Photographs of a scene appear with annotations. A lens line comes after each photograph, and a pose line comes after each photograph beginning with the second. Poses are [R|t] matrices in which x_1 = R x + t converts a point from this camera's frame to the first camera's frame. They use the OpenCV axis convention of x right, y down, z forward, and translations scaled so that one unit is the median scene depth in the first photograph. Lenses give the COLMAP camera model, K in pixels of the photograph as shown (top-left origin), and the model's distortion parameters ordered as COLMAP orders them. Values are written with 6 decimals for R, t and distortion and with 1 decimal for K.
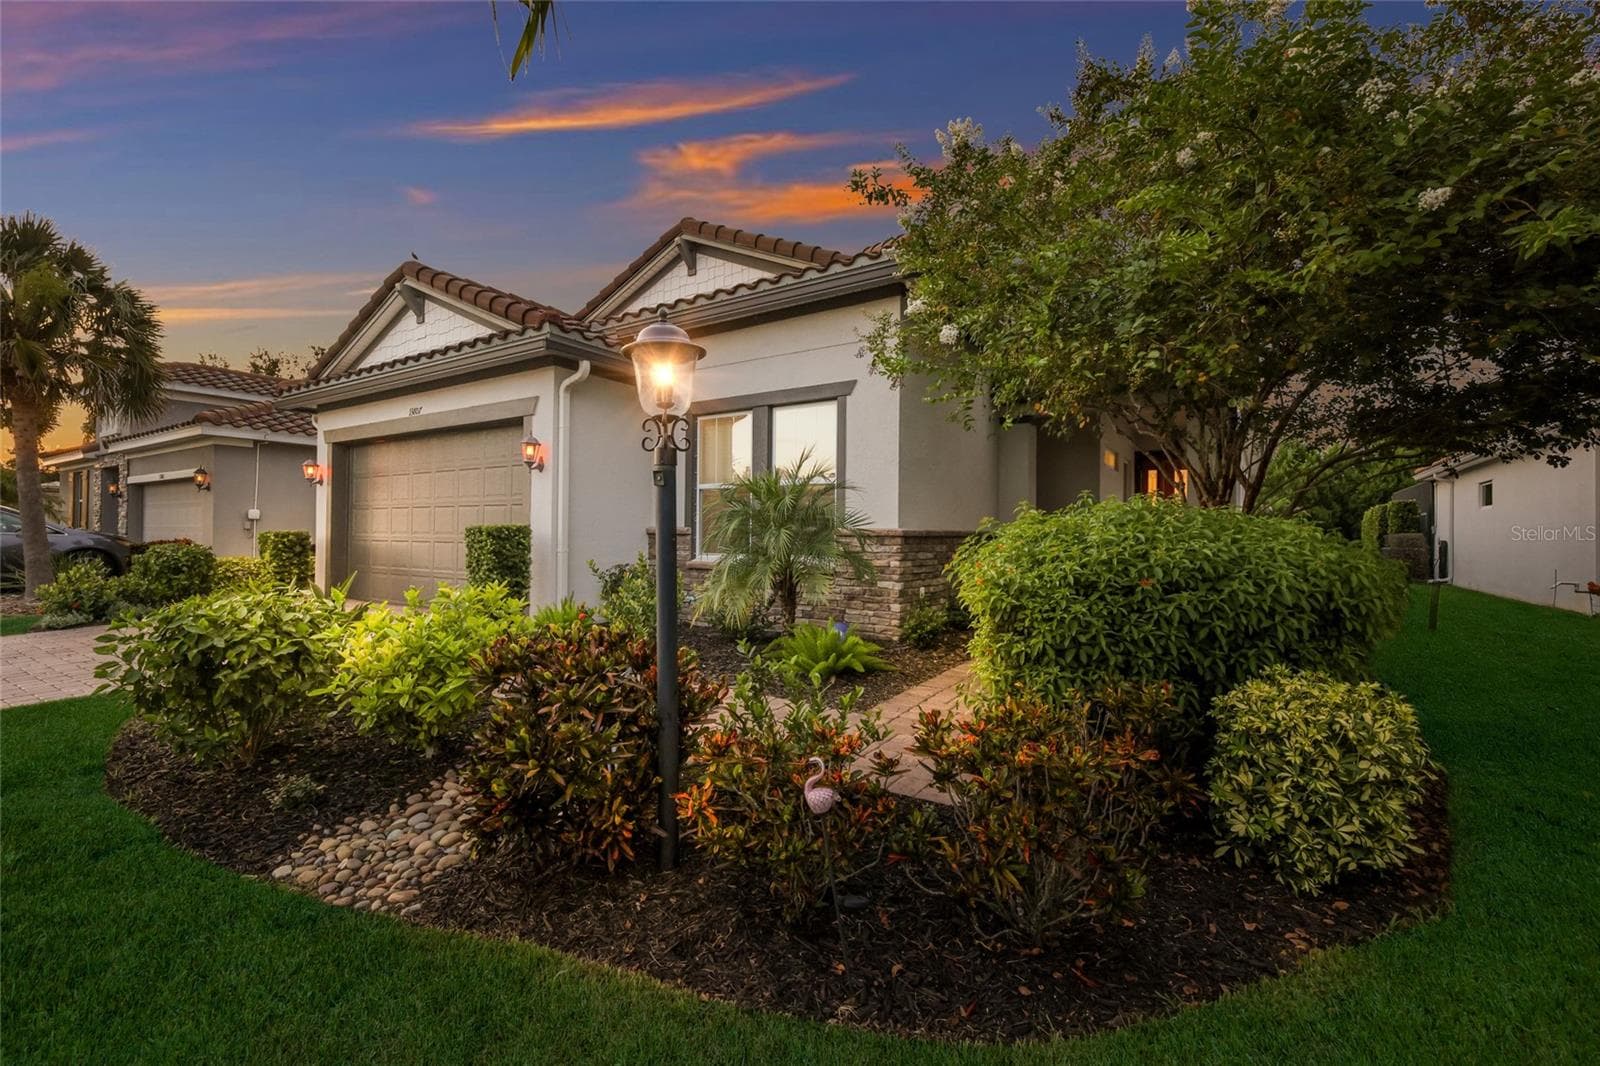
lens RADIAL K [[690.1, 0, 825.6], [0, 690.1, 530.0], [0, 0, 1]] dist [0.011094, -0.000524]
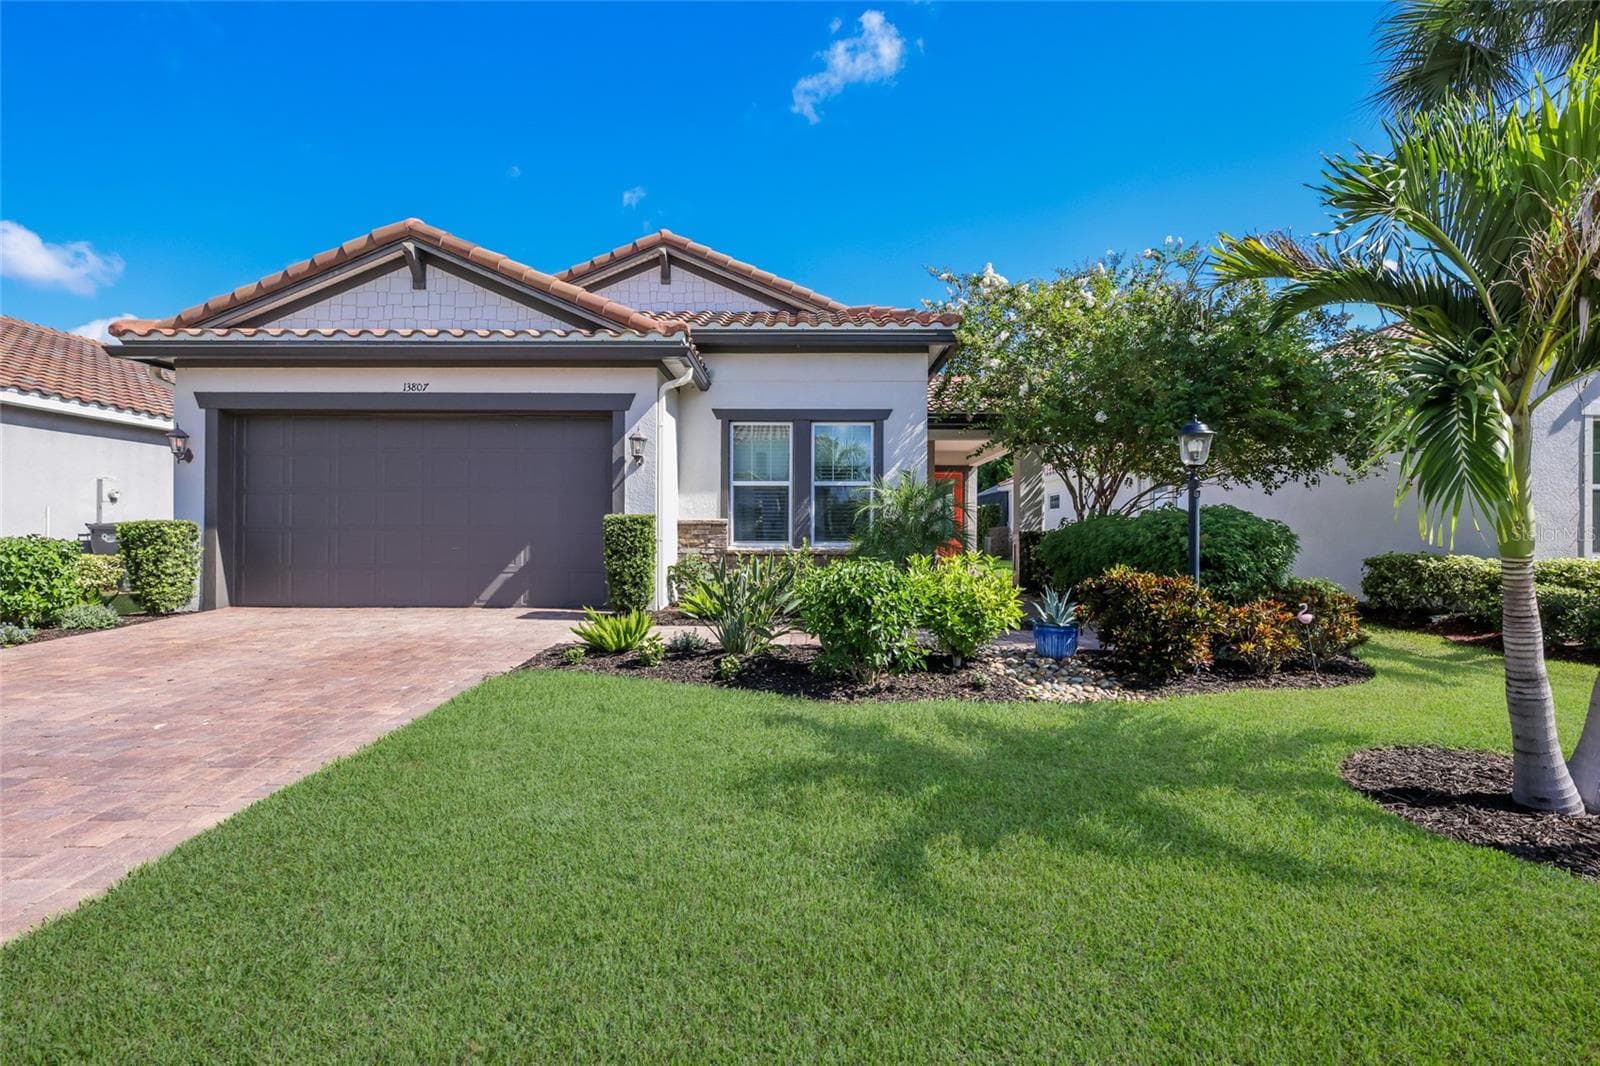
lens RADIAL K [[699.0, 0, 822.9], [0, 699.0, 529.2], [0, 0, 1]] dist [-0.001174, 0.000182]
pose [[0.831881, -0.001594, 0.554952, -0.702675], [-0.001508, 0.999986, 0.005133, 0.007140], [-0.554953, -0.005107, 0.831866, -0.046820]]
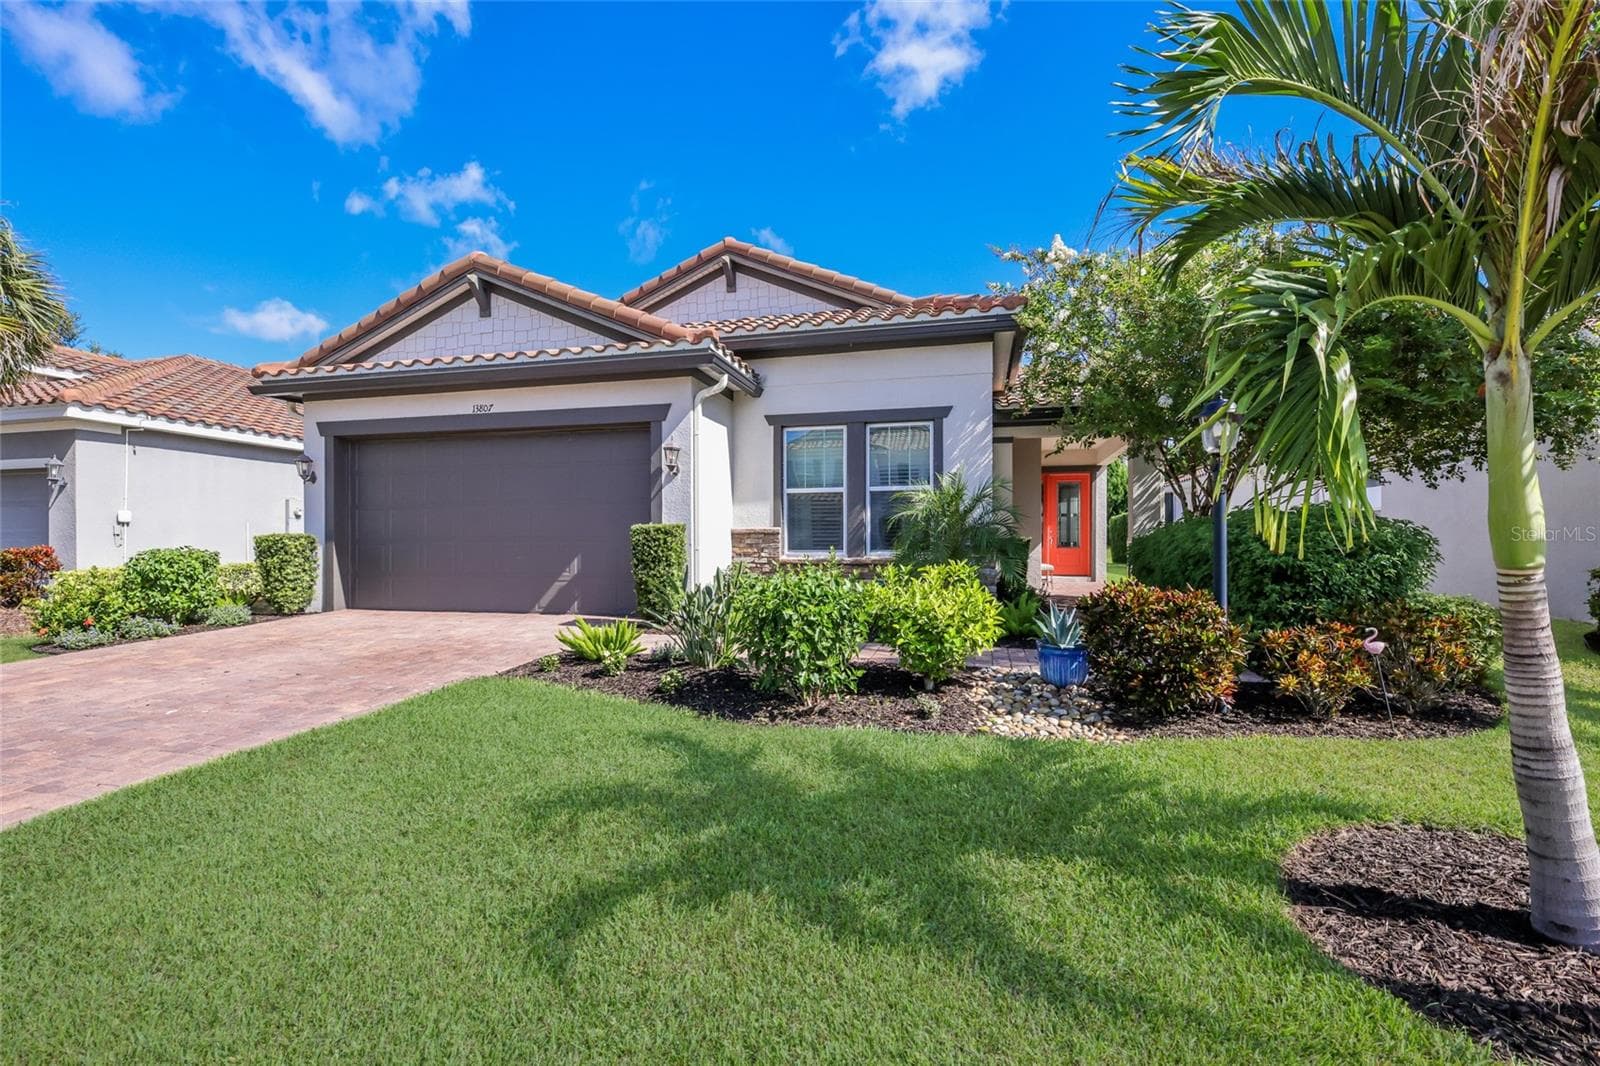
lens RADIAL K [[710.1, 0, 819.8], [0, 710.1, 542.8], [0, 0, 1]] dist [0.000490, -0.000296]
pose [[0.941615, -0.010363, 0.336533, -0.519805], [0.007256, 0.999919, 0.010490, 0.009657], [-0.336615, -0.007435, 0.941613, -0.098127]]
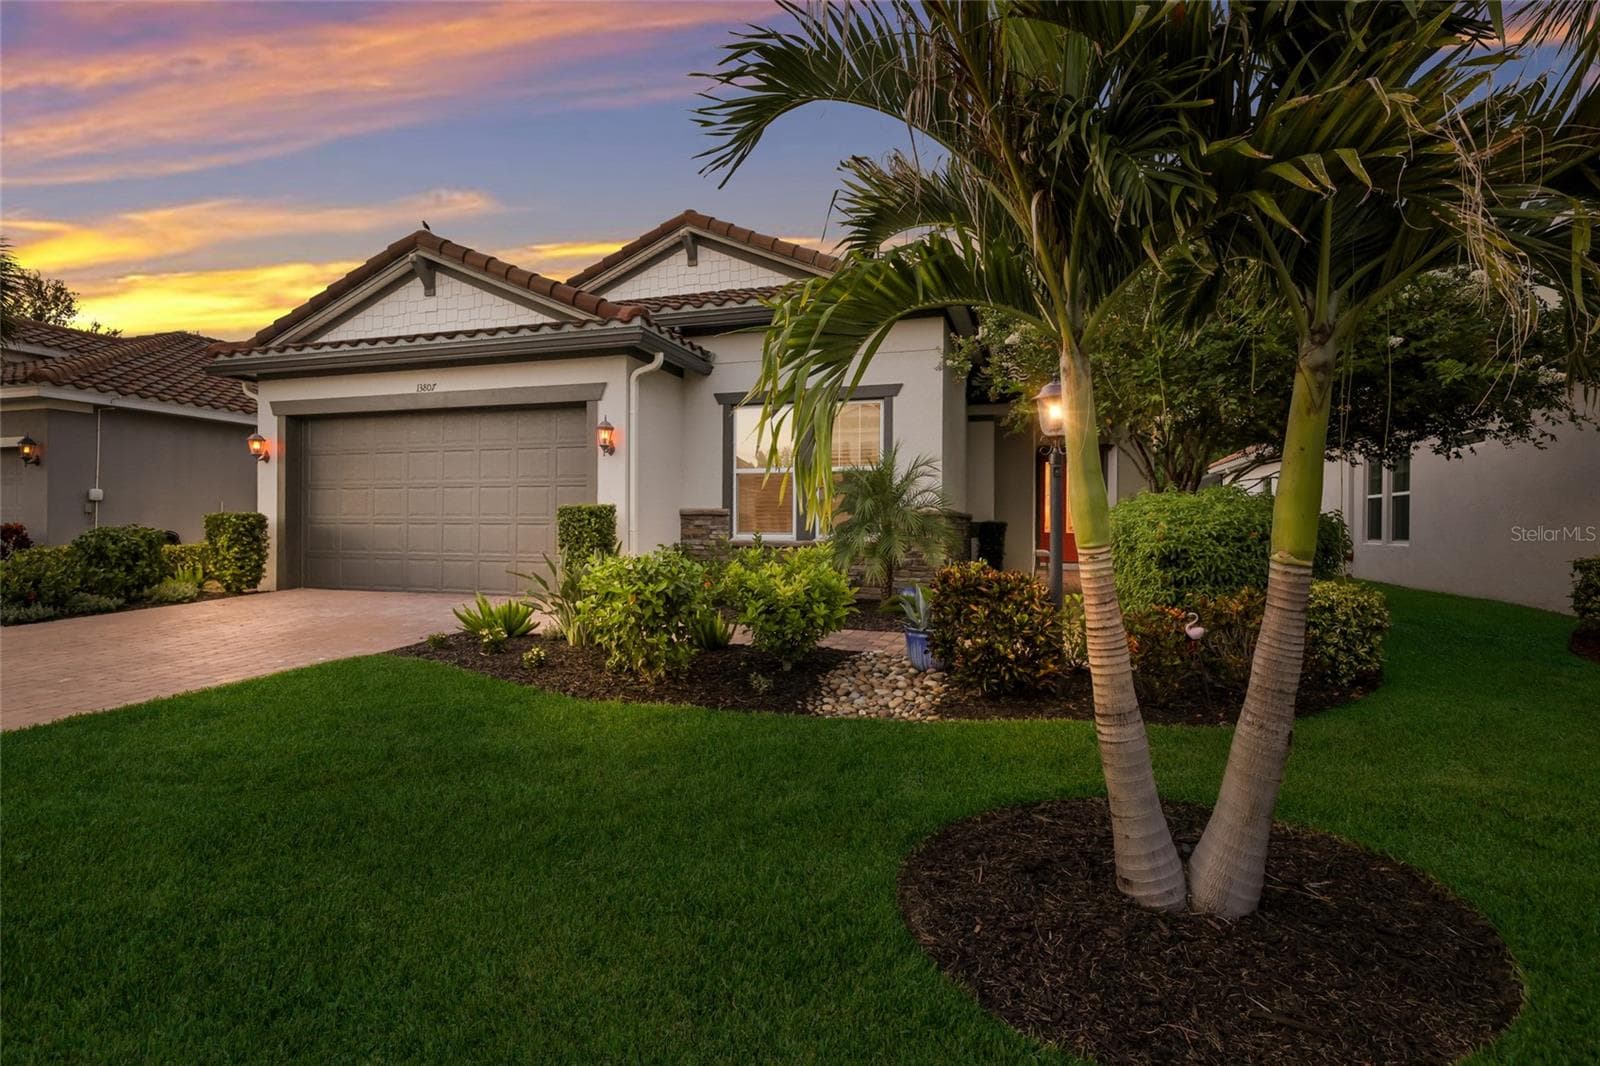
lens RADIAL K [[767.1, 0, 832.0], [0, 767.1, 529.1], [0, 0, 1]] dist [0.000712, 0.000221]
pose [[0.957599, -0.005707, 0.288049, -0.386663], [0.001667, 0.999897, 0.014268, 0.011231], [-0.288100, -0.013182, 0.957509, -0.195323]]
